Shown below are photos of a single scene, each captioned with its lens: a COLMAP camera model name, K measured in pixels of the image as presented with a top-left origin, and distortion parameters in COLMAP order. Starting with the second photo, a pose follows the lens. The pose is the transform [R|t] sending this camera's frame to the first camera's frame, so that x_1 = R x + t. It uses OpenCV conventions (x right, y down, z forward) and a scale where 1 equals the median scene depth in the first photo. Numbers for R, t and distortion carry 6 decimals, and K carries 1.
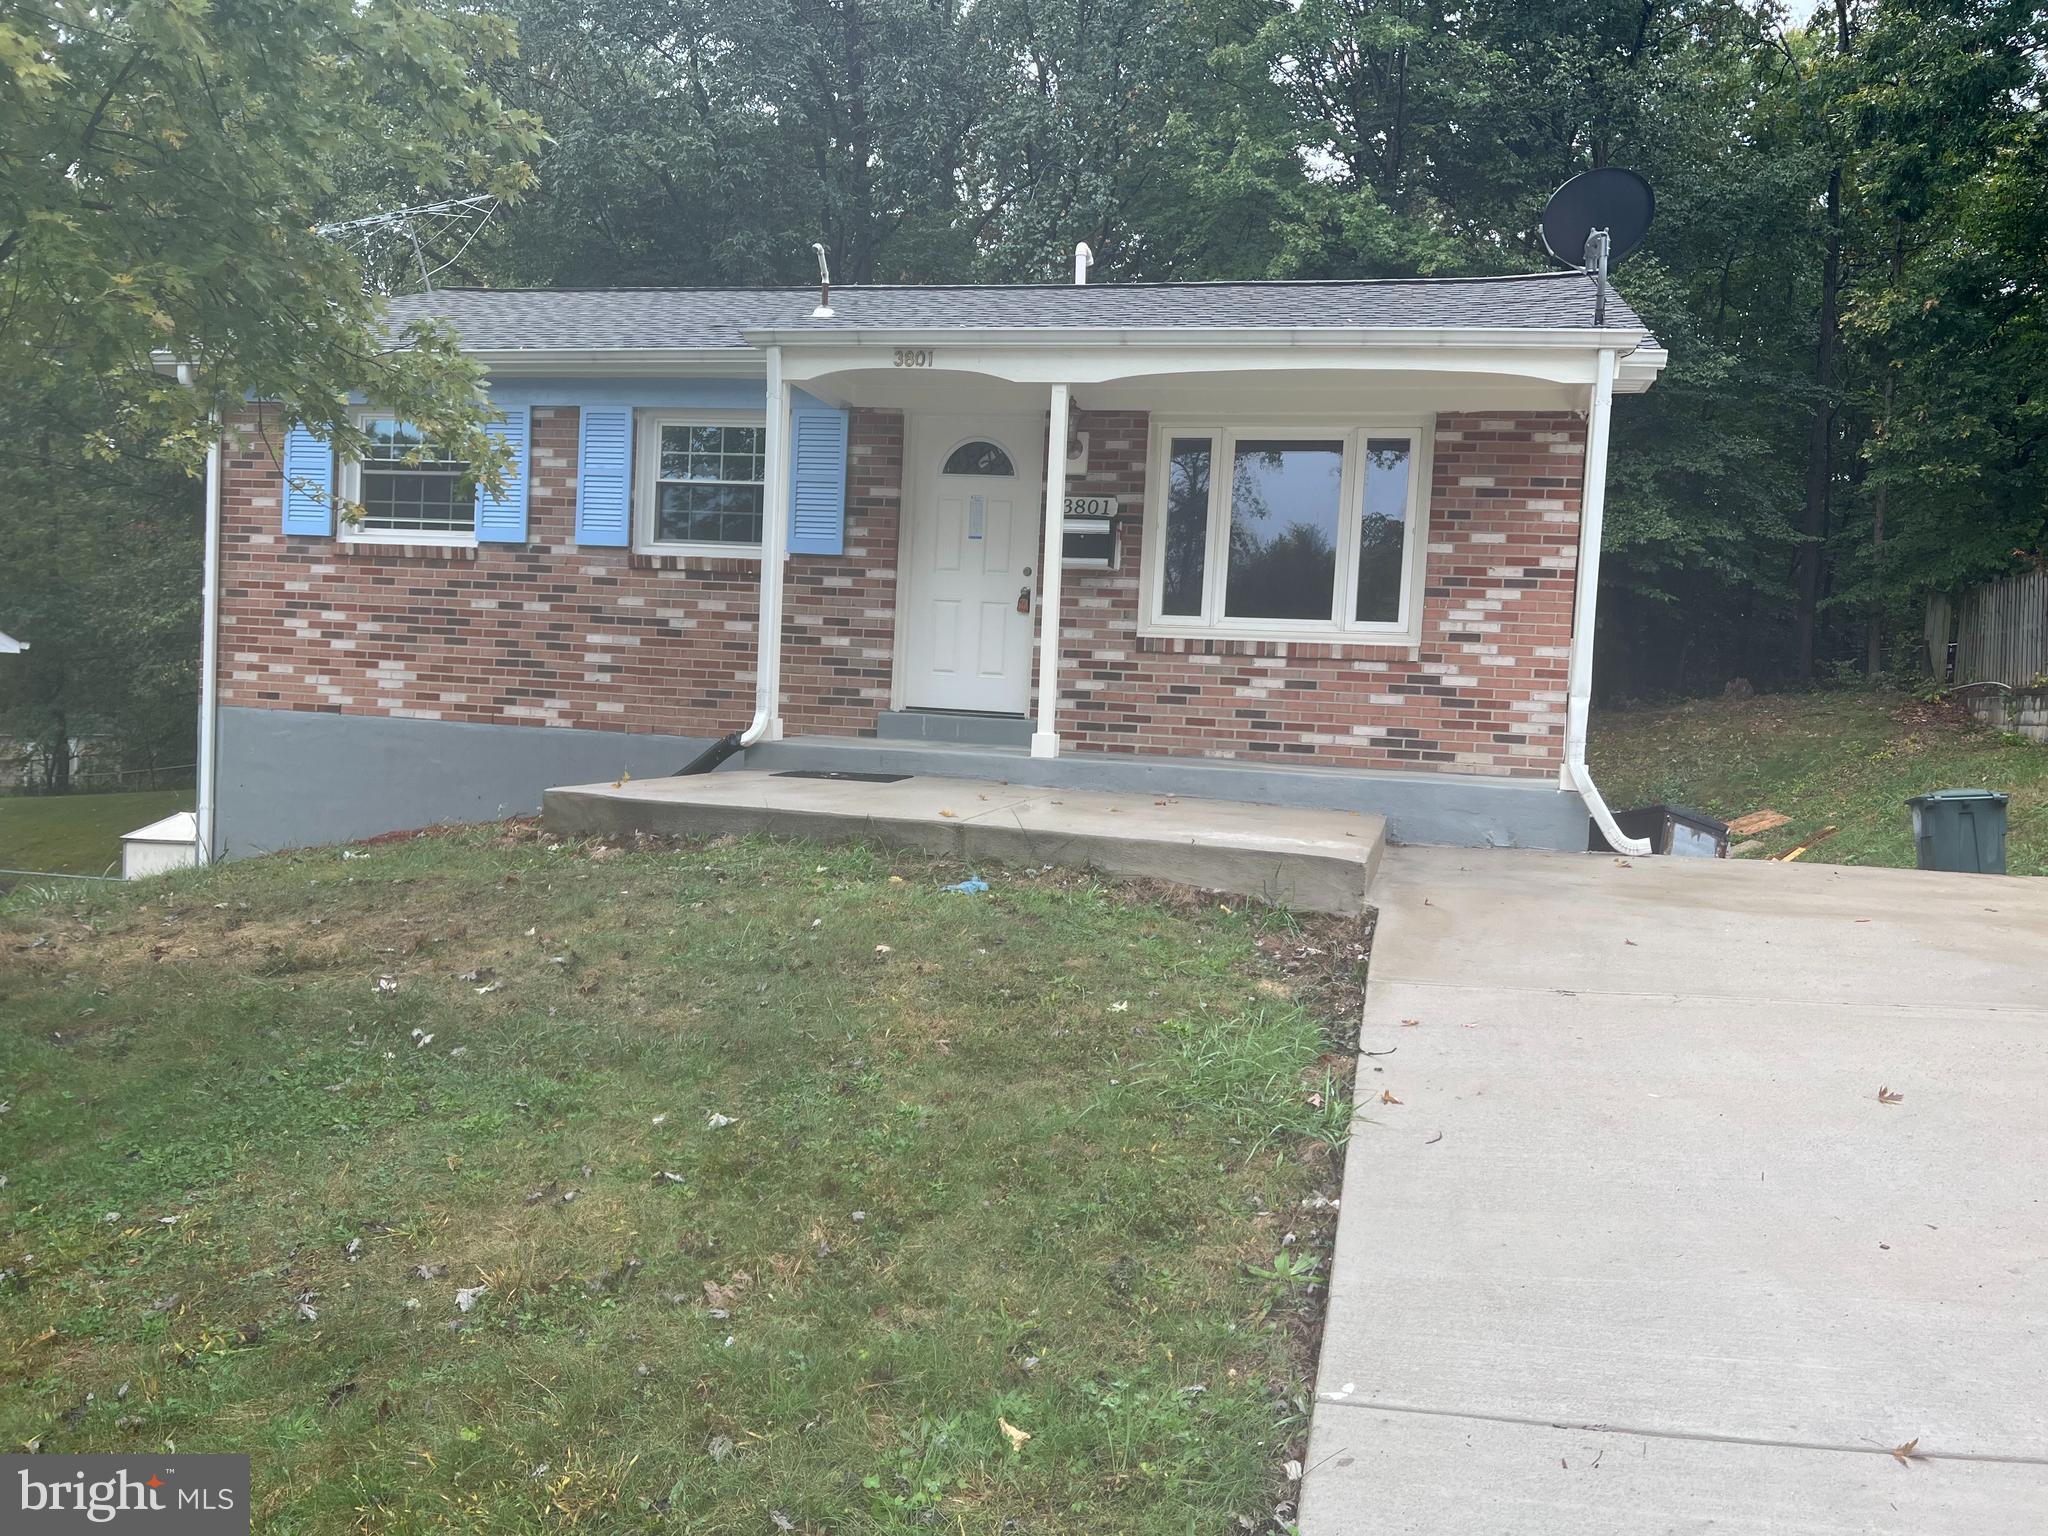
lens RADIAL K [[1542.1, 0, 1015.2], [0, 1542.1, 753.7], [0, 0, 1]] dist [0.074491, -0.038675]
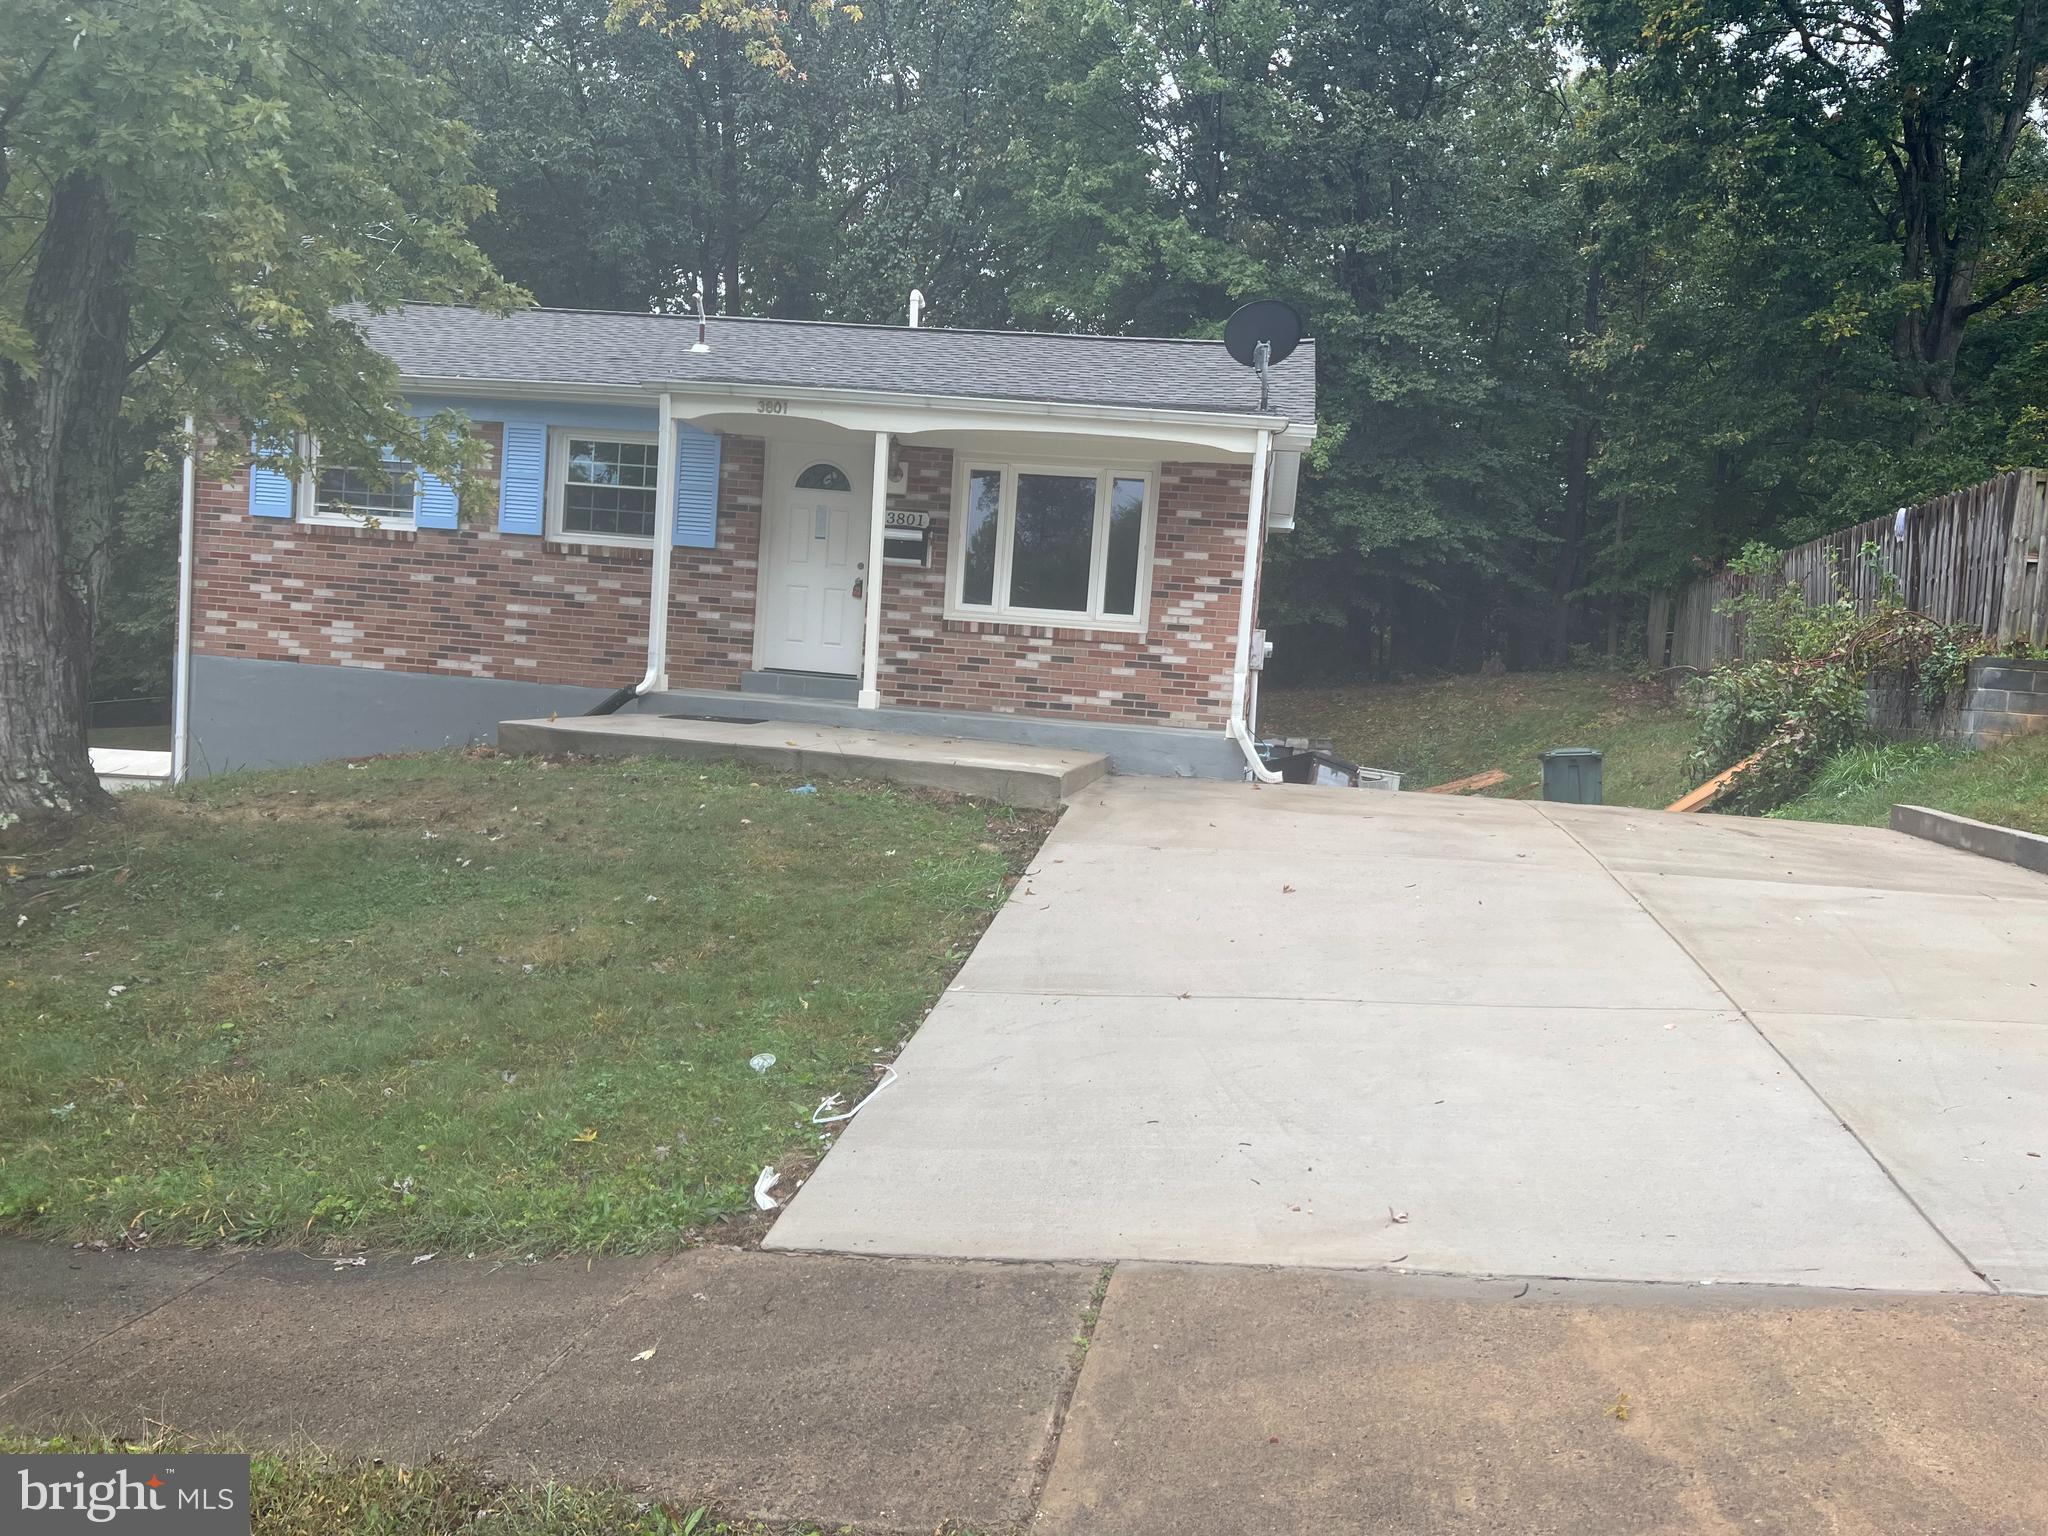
lens RADIAL K [[1542.1, 0, 1037.1], [0, 1542.1, 766.8], [0, 0, 1]] dist [0.074491, -0.038675]
pose [[0.994608, 0.015946, 0.102477, 0.024577], [-0.019252, 0.999323, 0.031356, 0.007133], [-0.101907, -0.033160, 0.994241, -0.308115]]
